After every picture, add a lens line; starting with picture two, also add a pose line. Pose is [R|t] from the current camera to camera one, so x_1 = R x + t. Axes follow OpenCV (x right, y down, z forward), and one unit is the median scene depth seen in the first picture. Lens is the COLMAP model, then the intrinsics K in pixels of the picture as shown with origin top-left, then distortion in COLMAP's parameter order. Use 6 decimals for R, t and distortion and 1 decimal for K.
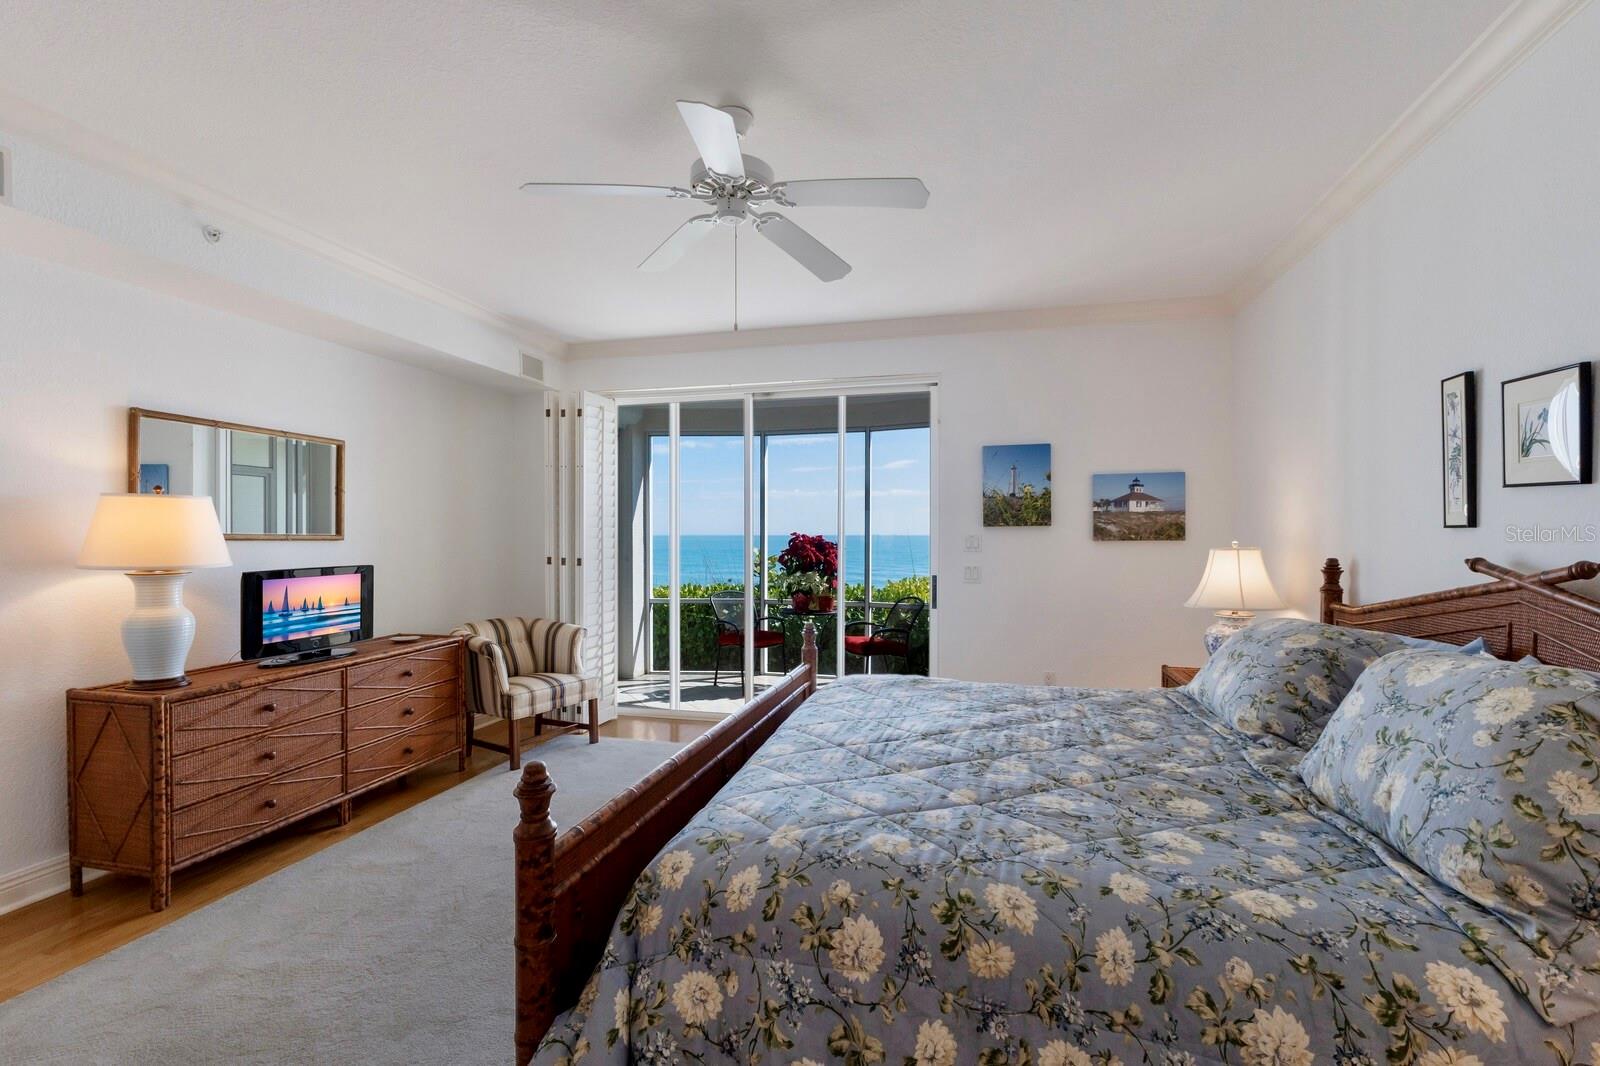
lens RADIAL K [[709.7, 0, 798.7], [0, 709.7, 536.3], [0, 0, 1]] dist [0.003224, -0.000123]
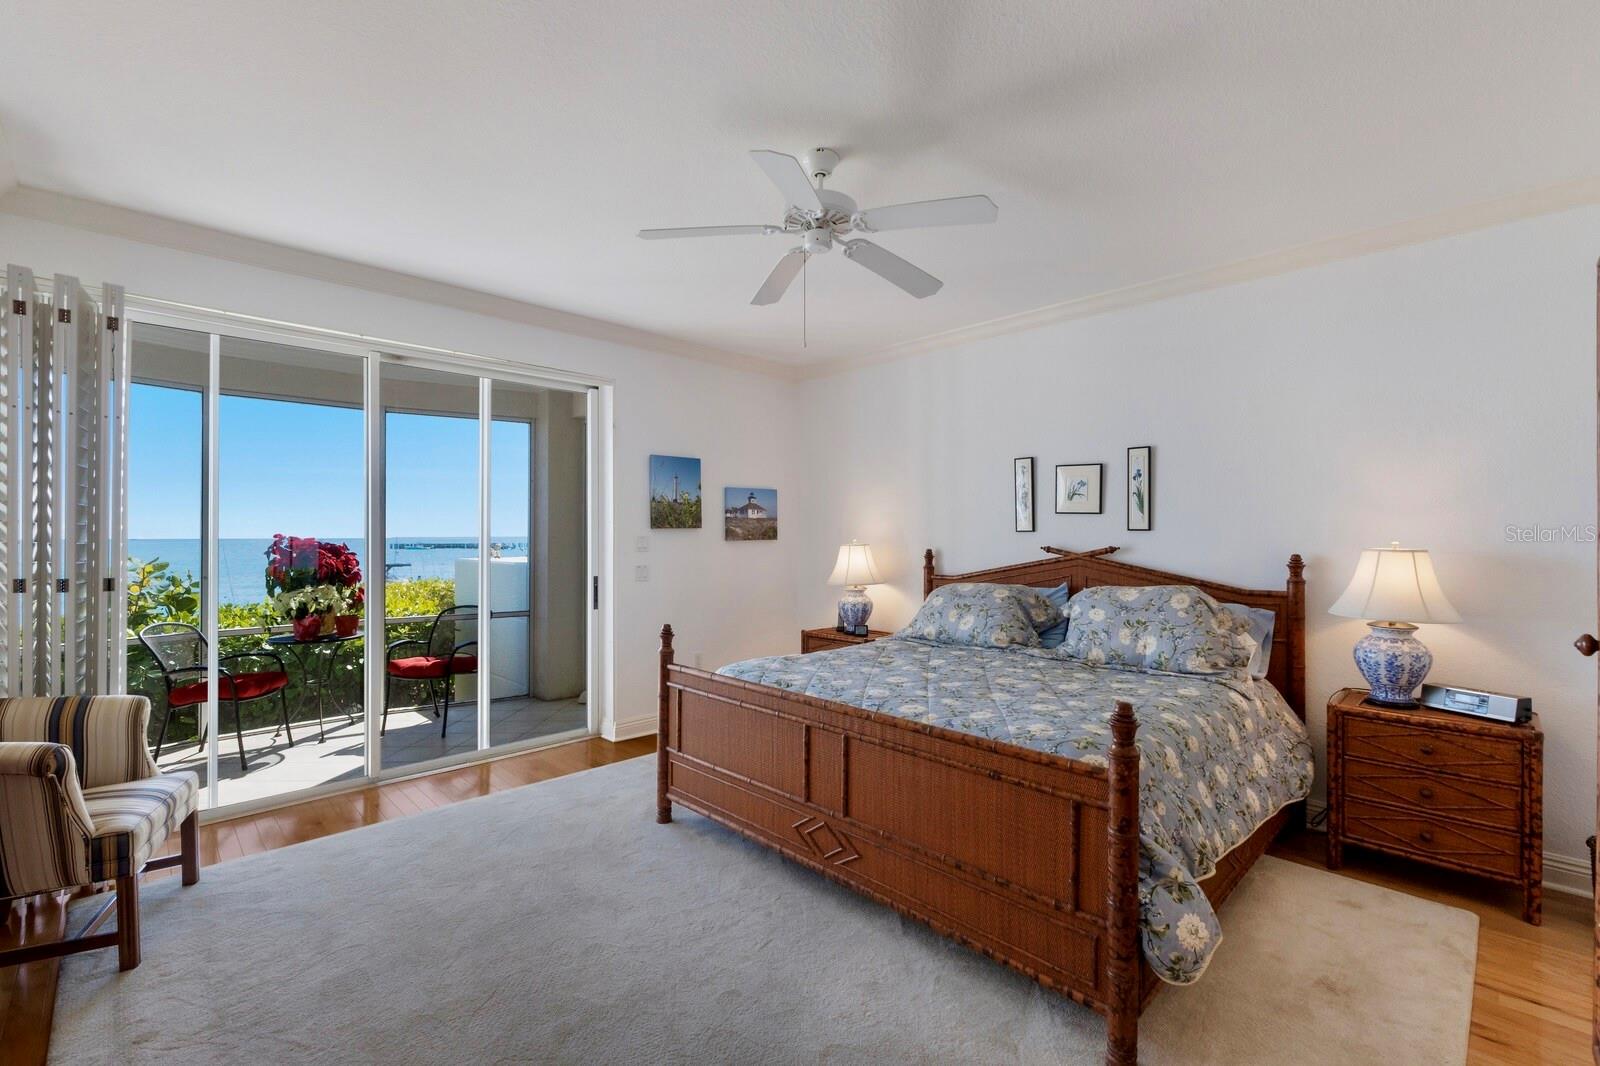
lens RADIAL K [[702.3, 0, 800.0], [0, 702.3, 528.8], [0, 0, 1]] dist [0.012872, 0.000194]
pose [[0.516849, 0.006172, 0.856054, -0.567440], [0.004179, 0.999944, -0.009733, -0.001689], [-0.856066, 0.008607, 0.516794, 0.253001]]
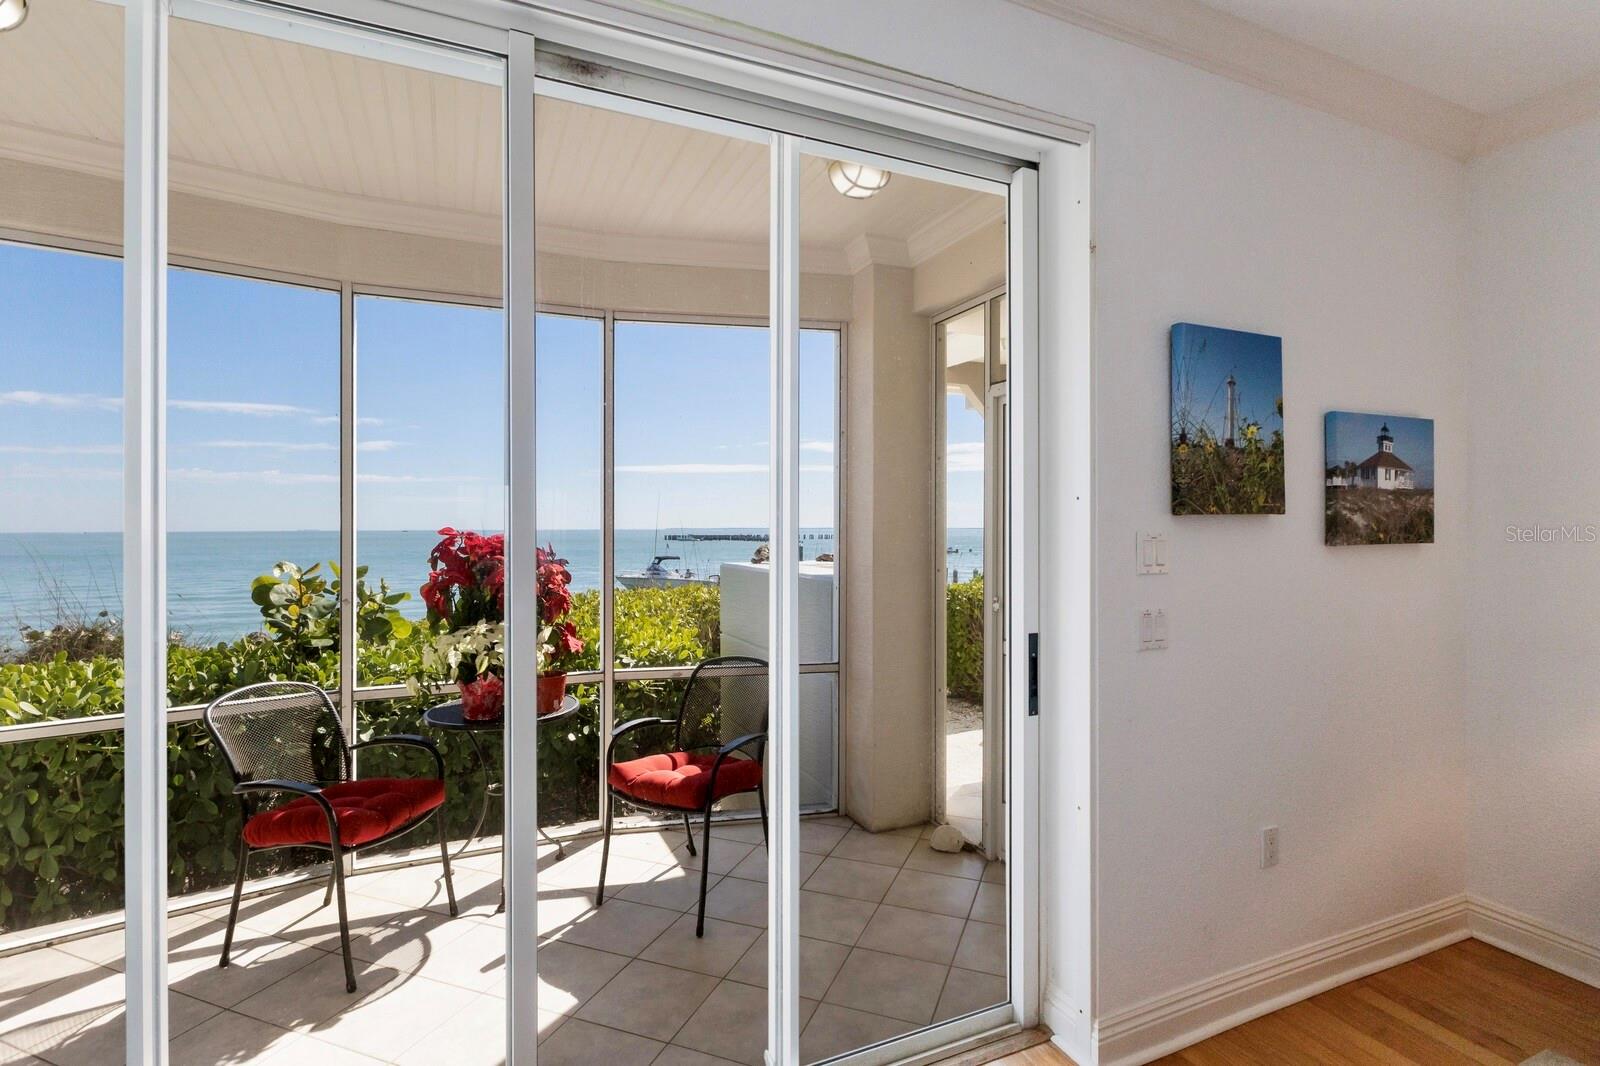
lens RADIAL K [[753.5, 0, 796.6], [0, 753.5, 530.6], [0, 0, 1]] dist [-0.003933, -0.000545]
pose [[0.782288, -0.003348, 0.622908, -0.202116], [0.002574, 0.999994, 0.002142, -0.005984], [-0.622912, -0.000073, 0.782292, 0.817014]]
